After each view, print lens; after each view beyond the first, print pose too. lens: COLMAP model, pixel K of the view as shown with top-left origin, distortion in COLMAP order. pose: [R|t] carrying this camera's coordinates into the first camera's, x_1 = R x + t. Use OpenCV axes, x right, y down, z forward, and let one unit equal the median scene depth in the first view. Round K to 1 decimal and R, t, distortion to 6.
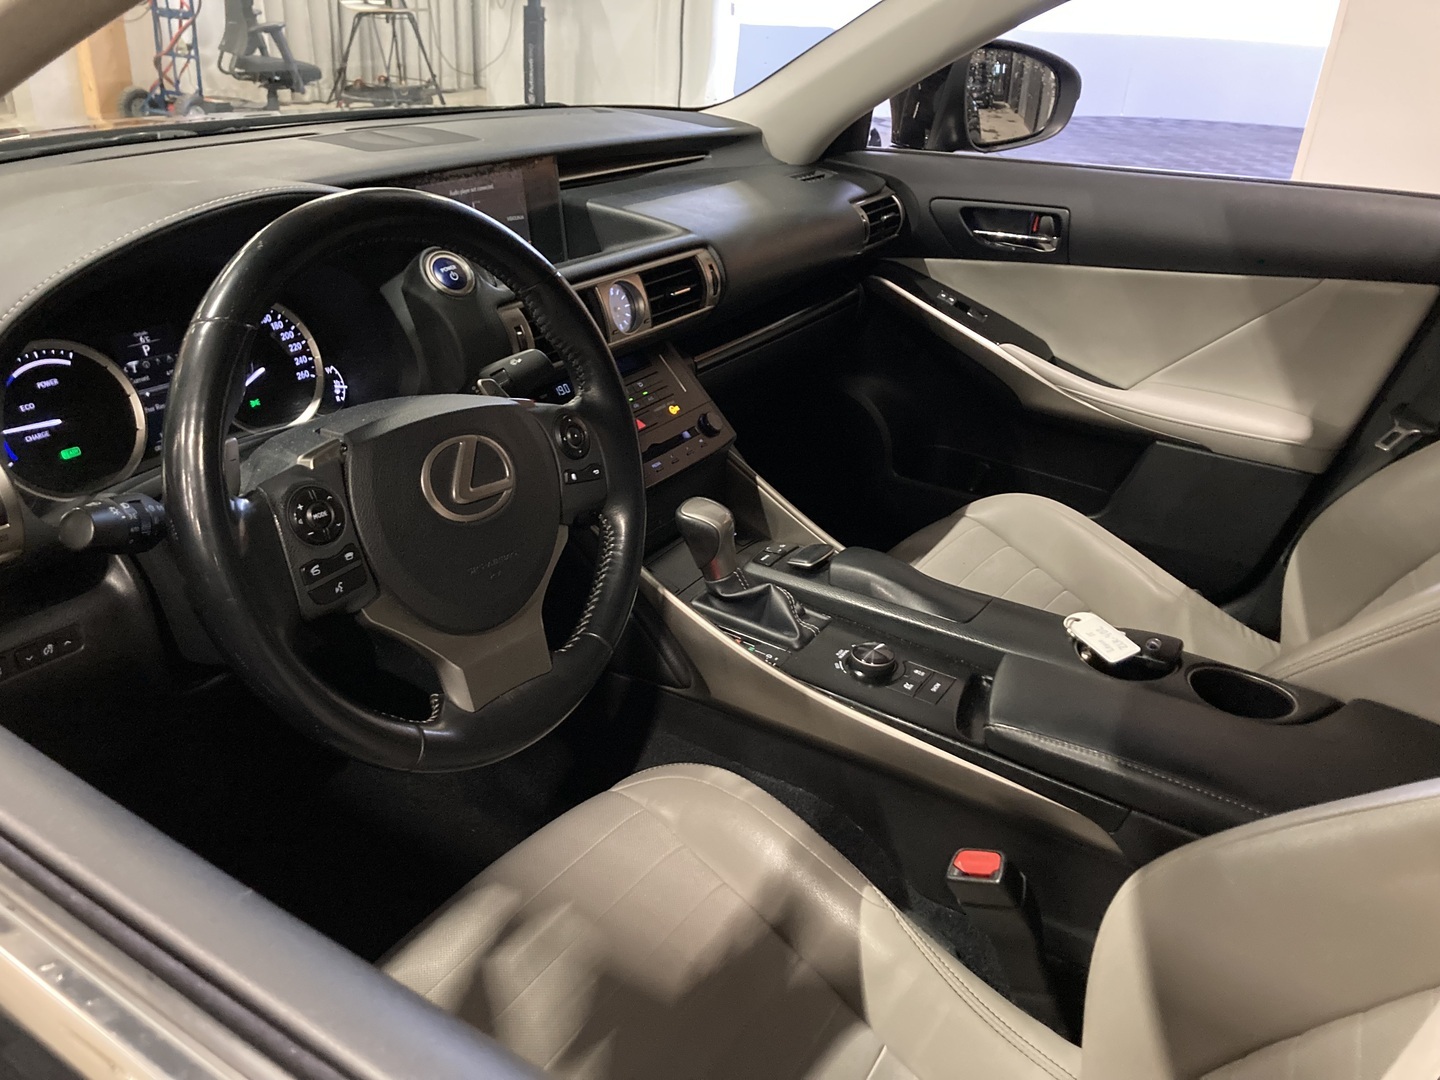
lens RADIAL K [[1159.7, 0, 713.4], [0, 1159.7, 541.5], [0, 0, 1]] dist [0.048311, -0.000331]
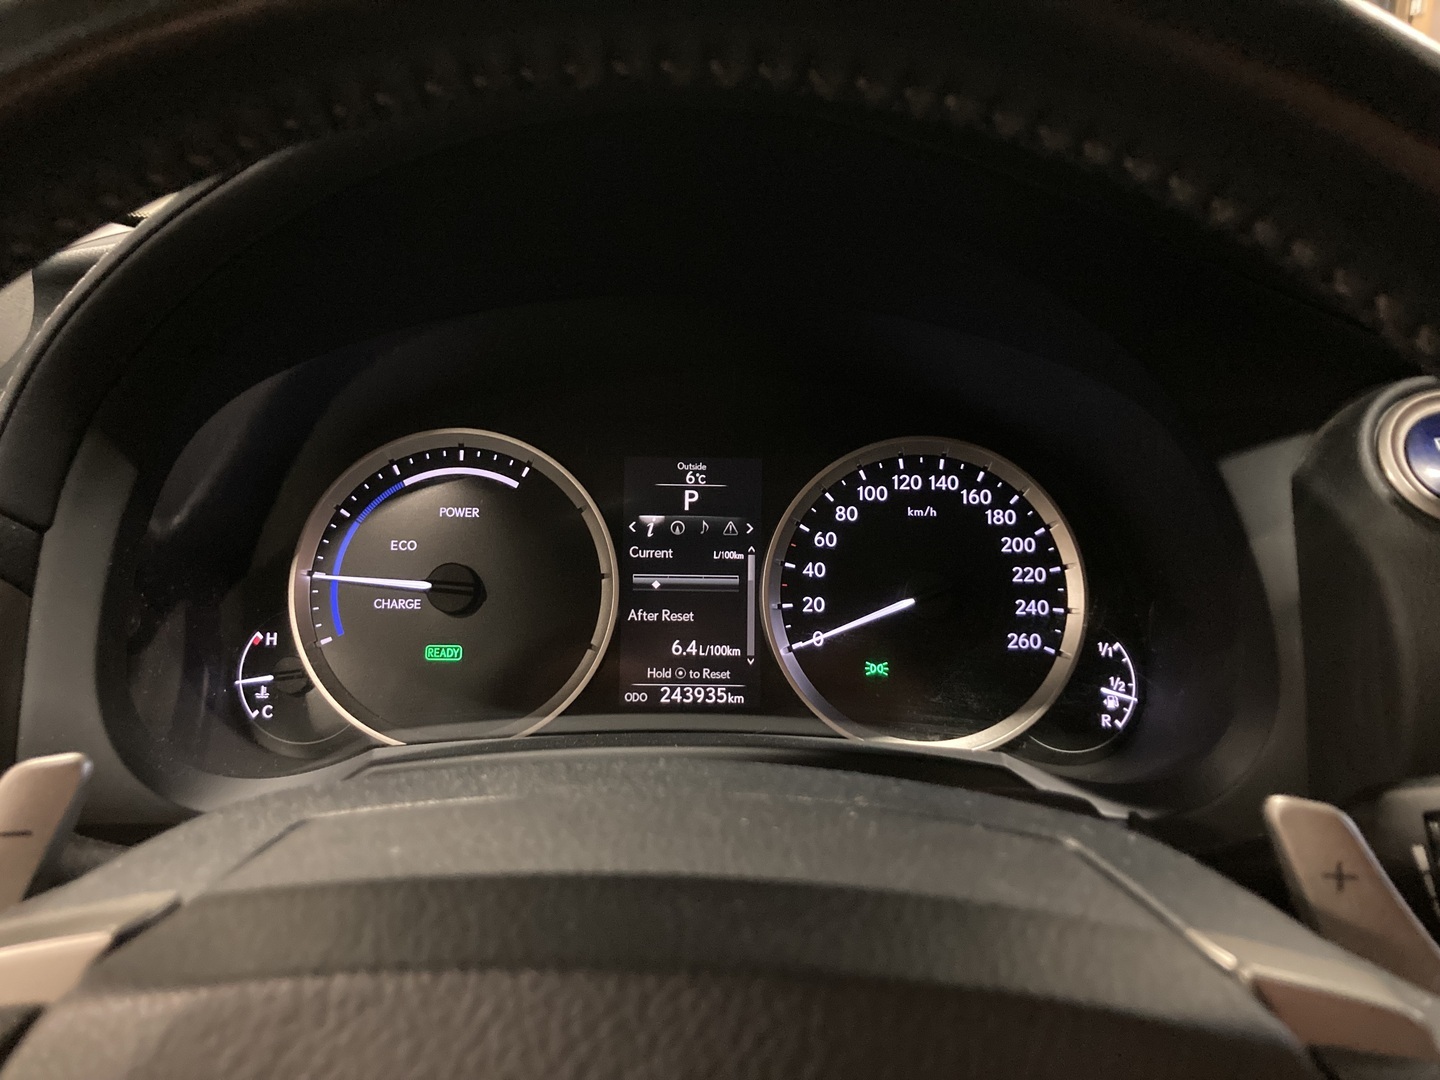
lens RADIAL K [[1159.7, 0, 718.2], [0, 1159.7, 538.1], [0, 0, 1]] dist [0.048311, -0.000331]
pose [[0.540110, 0.199120, -0.817700, -0.078681], [-0.365946, 0.930513, -0.015124, -0.135050], [0.757869, 0.307402, 0.575446, 0.687026]]
